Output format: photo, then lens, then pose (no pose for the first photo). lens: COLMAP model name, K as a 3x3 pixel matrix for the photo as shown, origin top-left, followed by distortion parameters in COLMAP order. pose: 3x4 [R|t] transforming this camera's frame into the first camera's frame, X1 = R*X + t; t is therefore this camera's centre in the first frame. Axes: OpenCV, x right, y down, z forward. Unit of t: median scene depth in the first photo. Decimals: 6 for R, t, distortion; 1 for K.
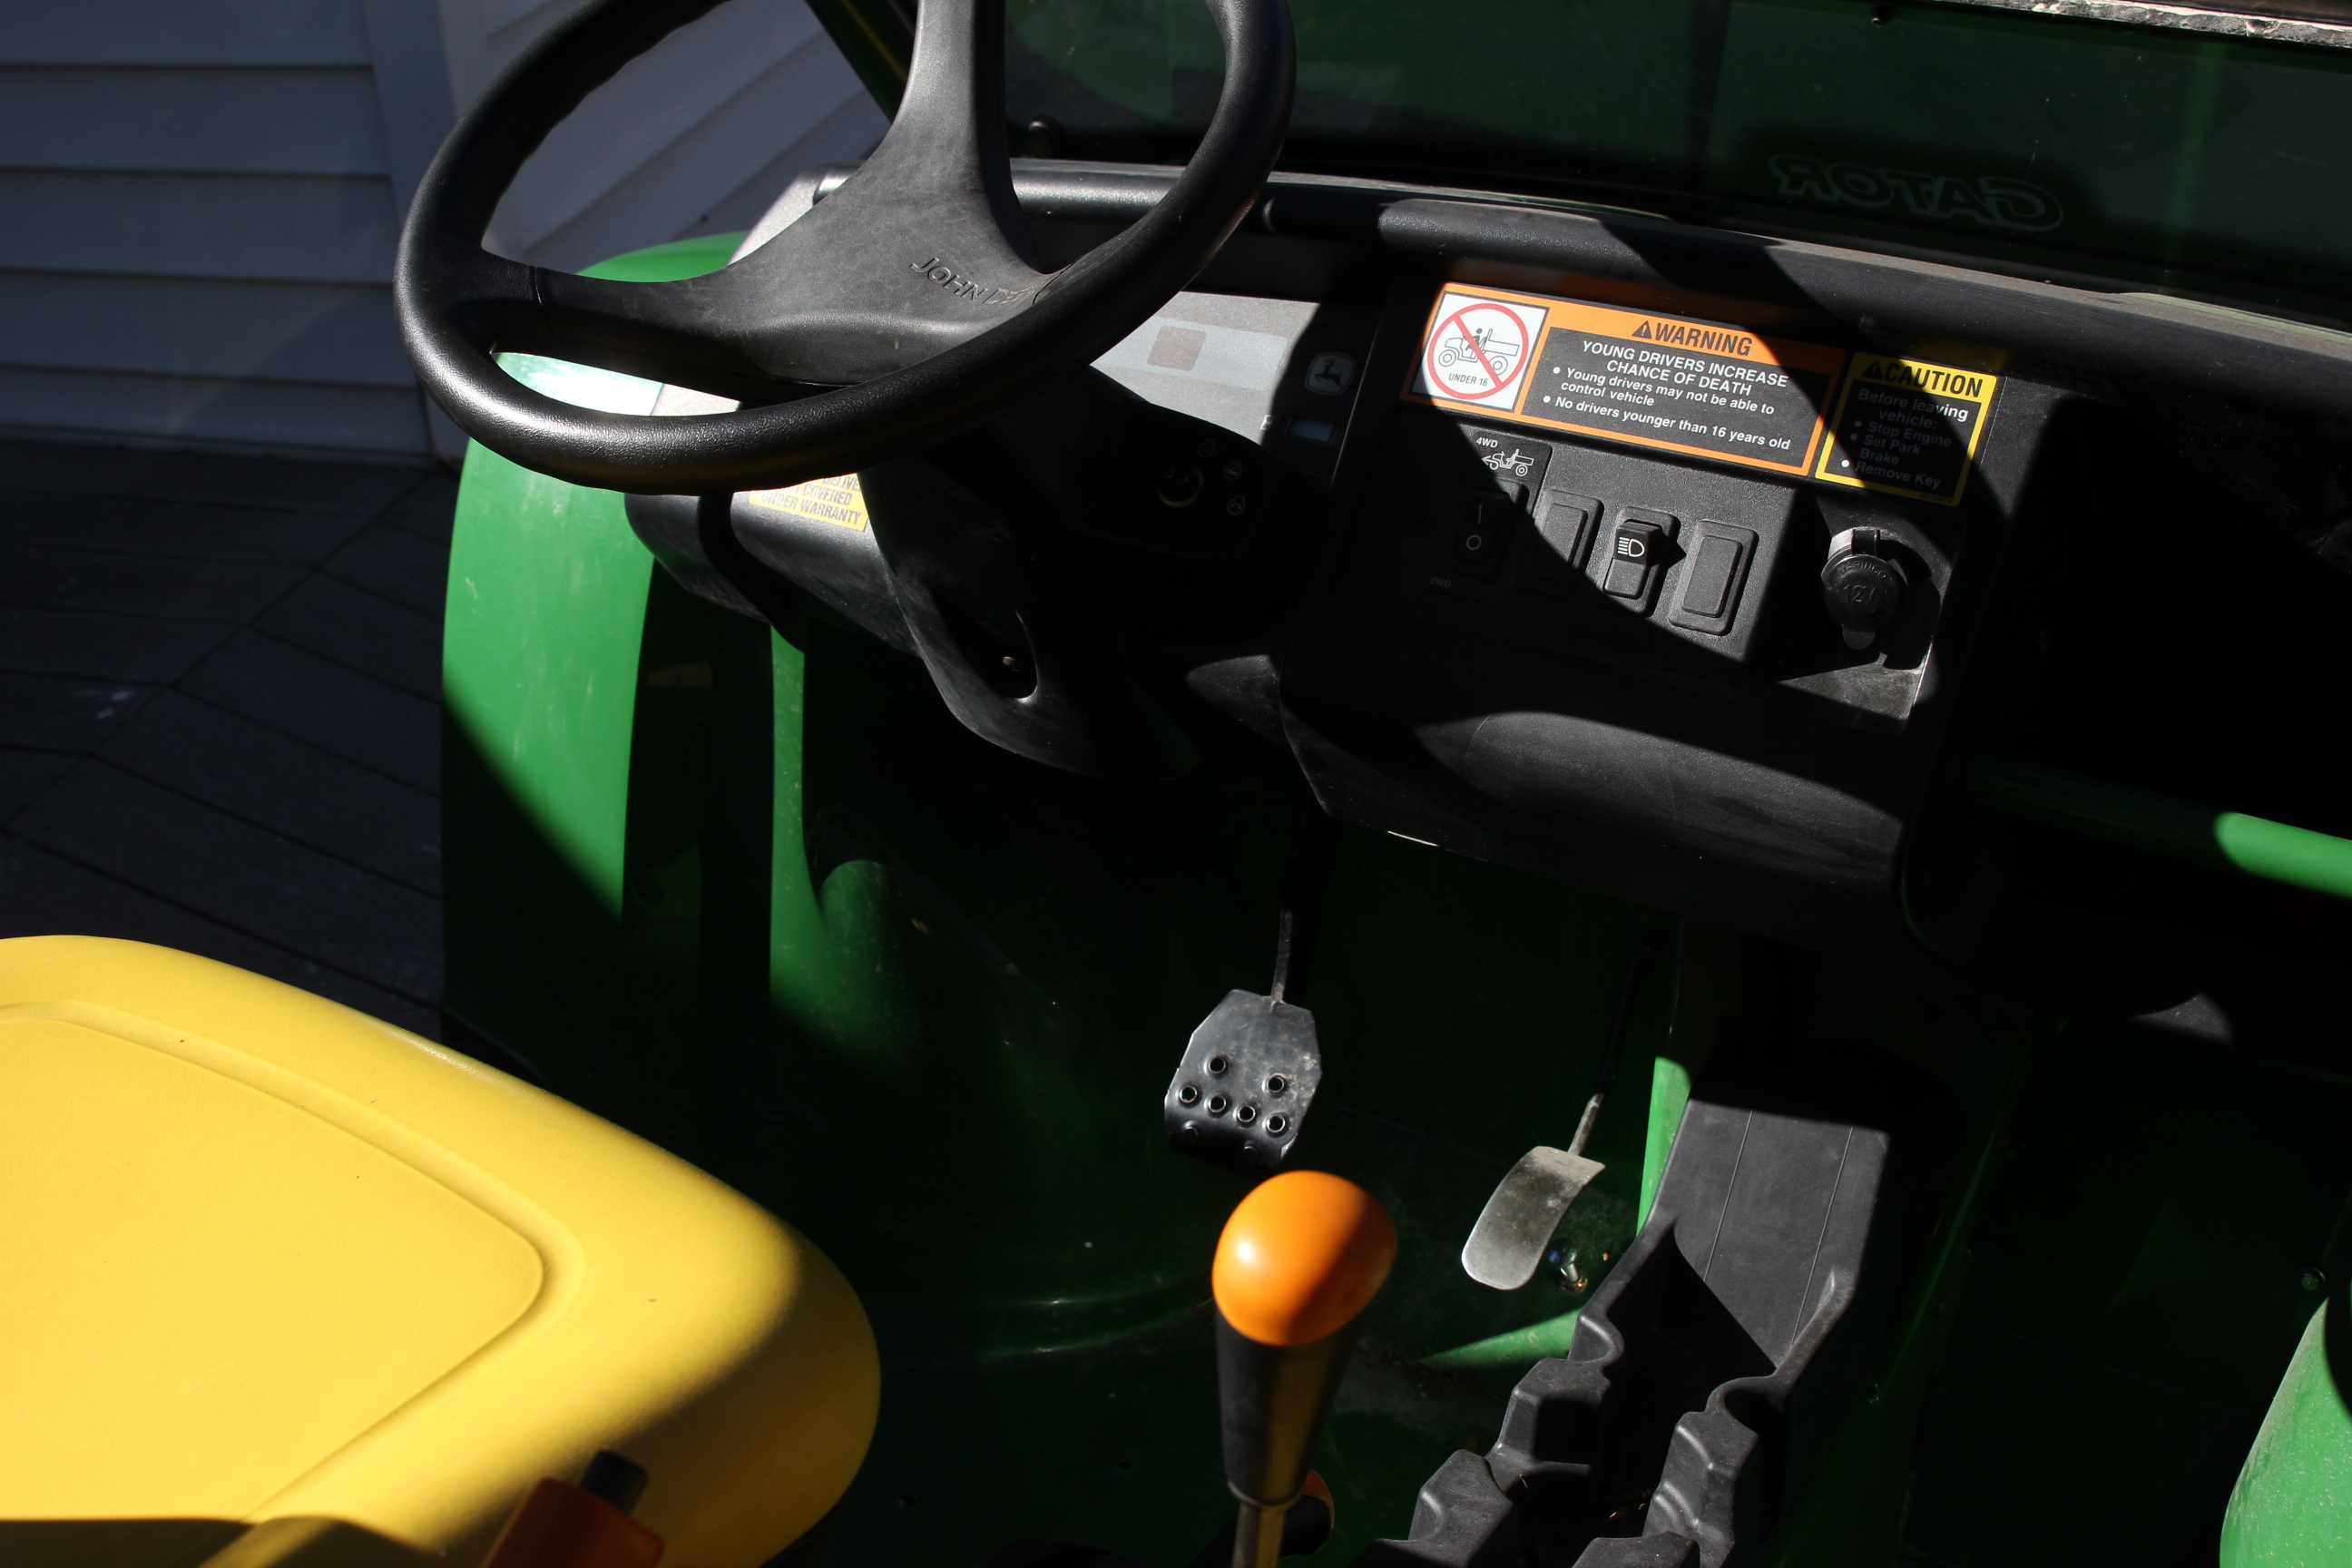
lens RADIAL K [[2657.7, 0, 1177.5], [0, 2657.7, 770.6], [0, 0, 1]] dist [-0.086240, 0.000000]
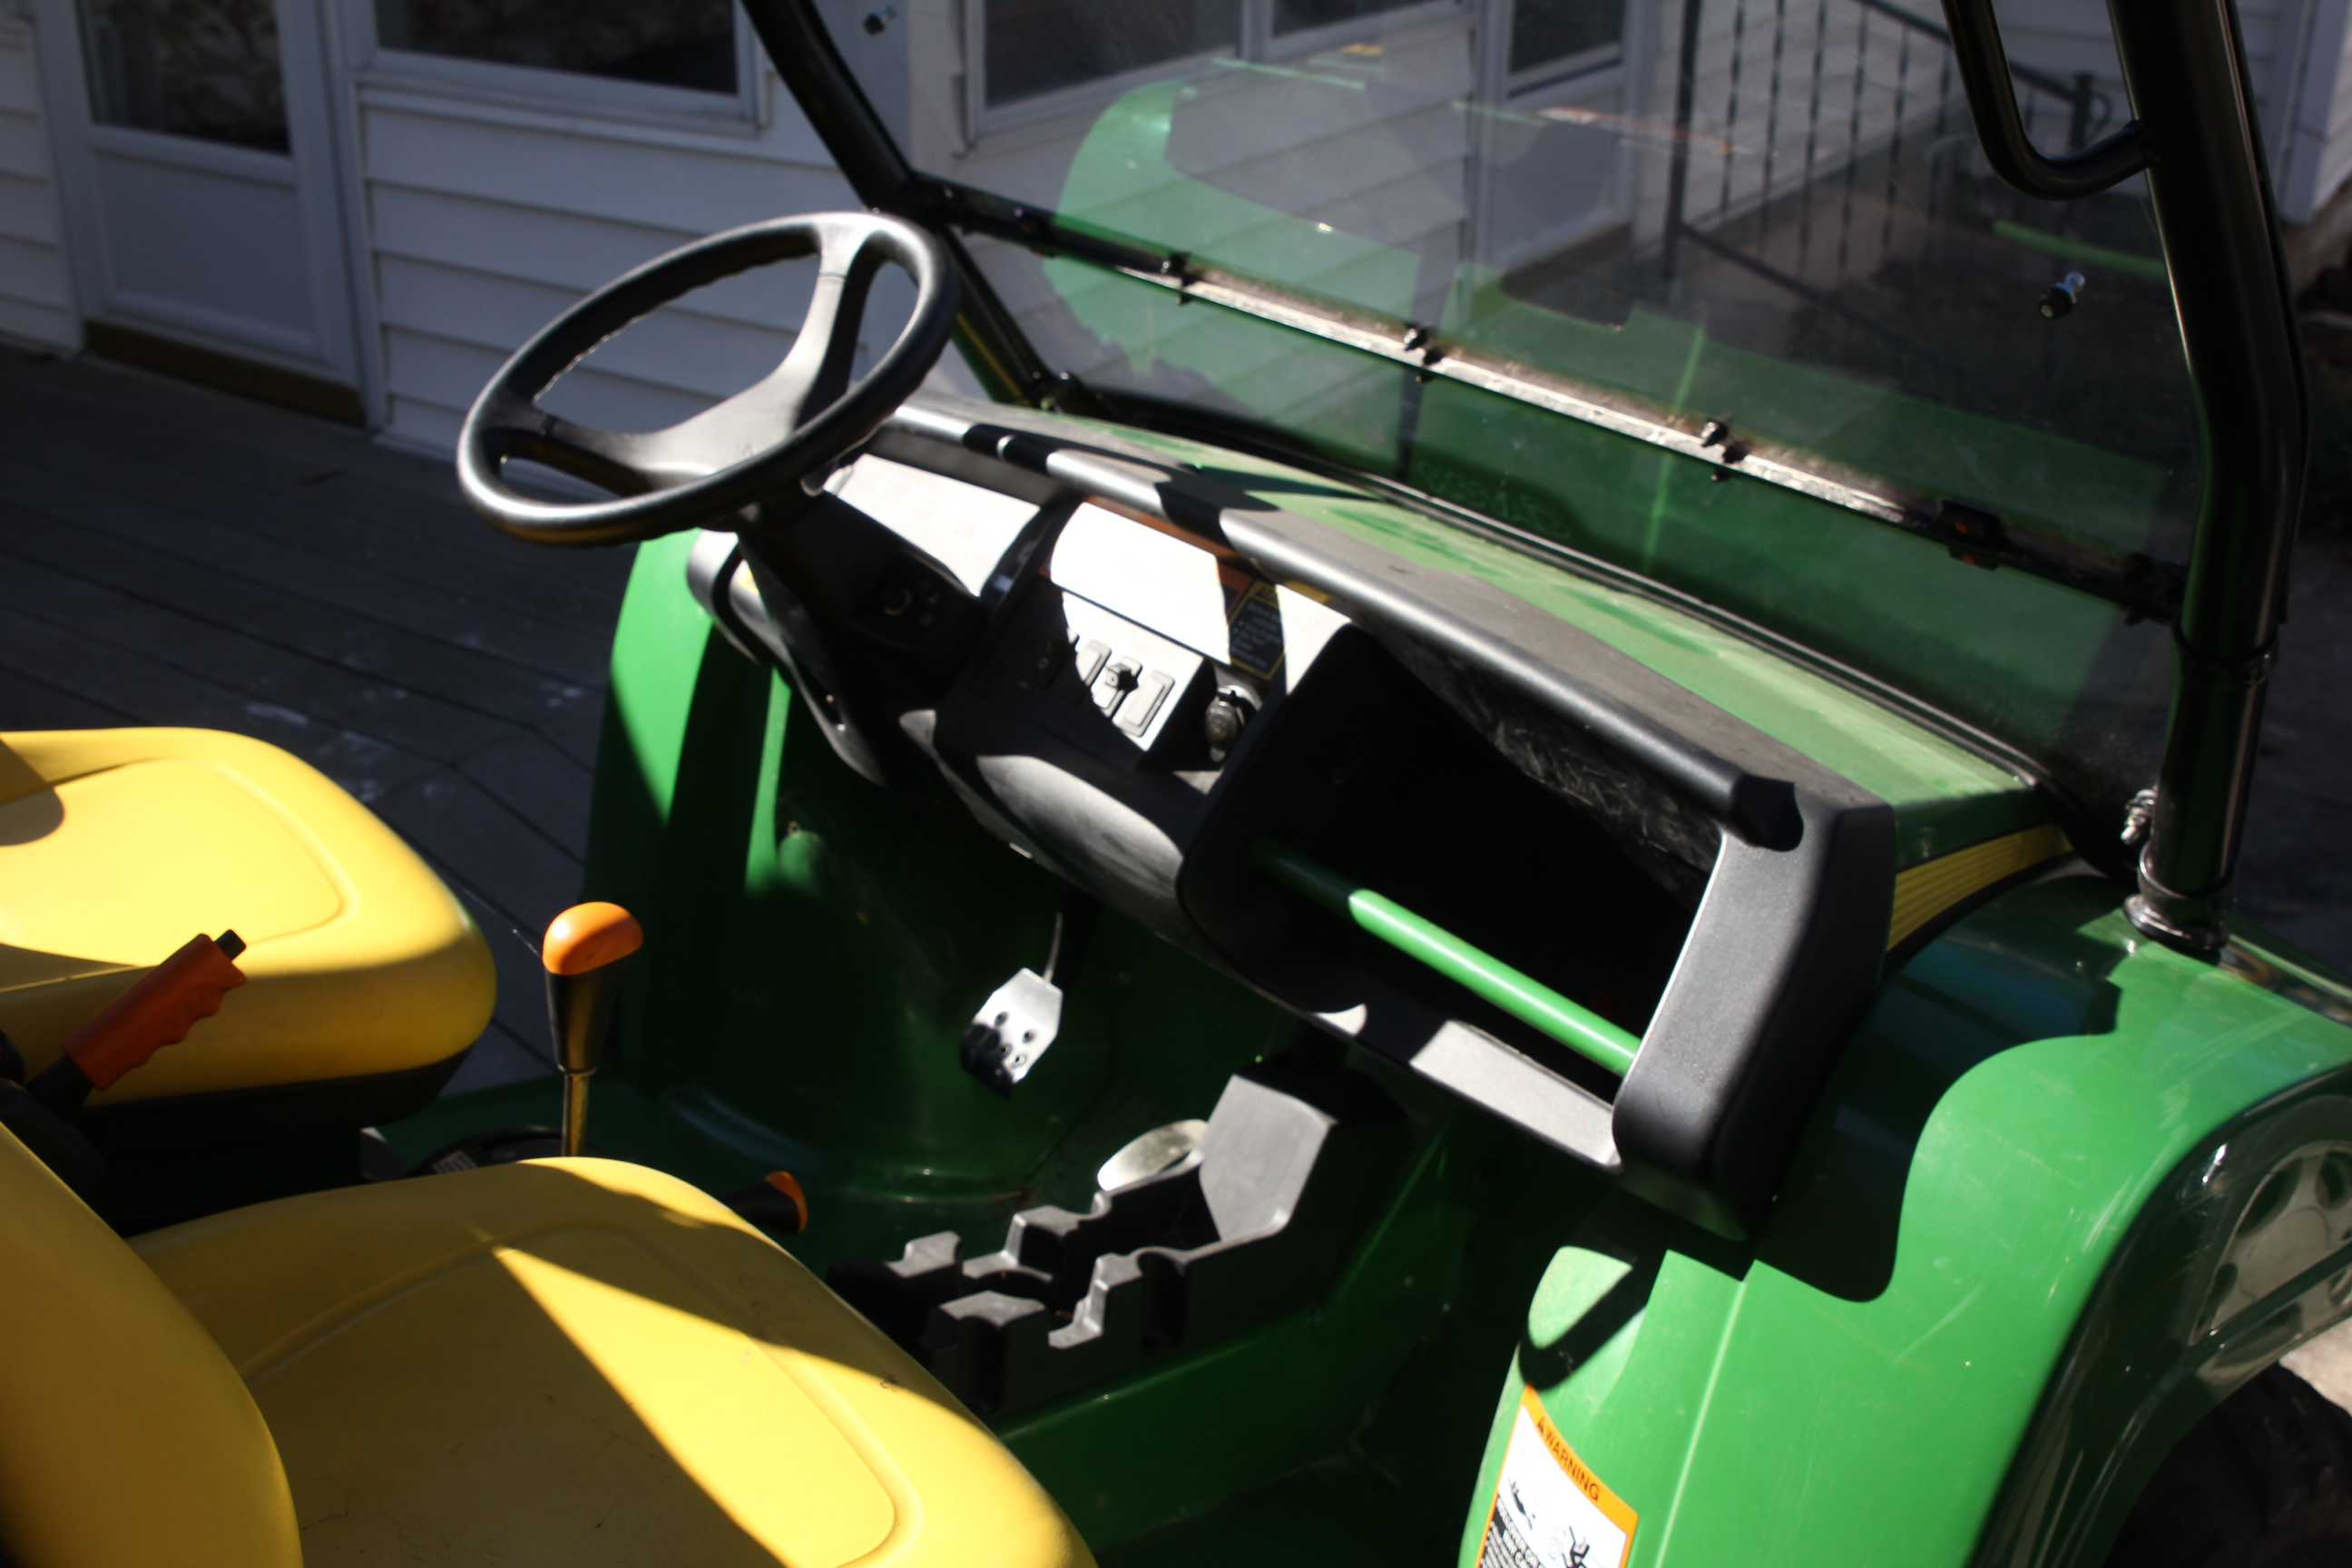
lens RADIAL K [[2657.7, 0, 1173.3], [0, 2657.7, 791.3], [0, 0, 1]] dist [-0.086240, 0.000000]
pose [[0.937611, 0.182351, -0.296031, 0.701234], [-0.205315, 0.977510, -0.048157, 0.053784], [0.280592, 0.105932, 0.953964, -0.531756]]
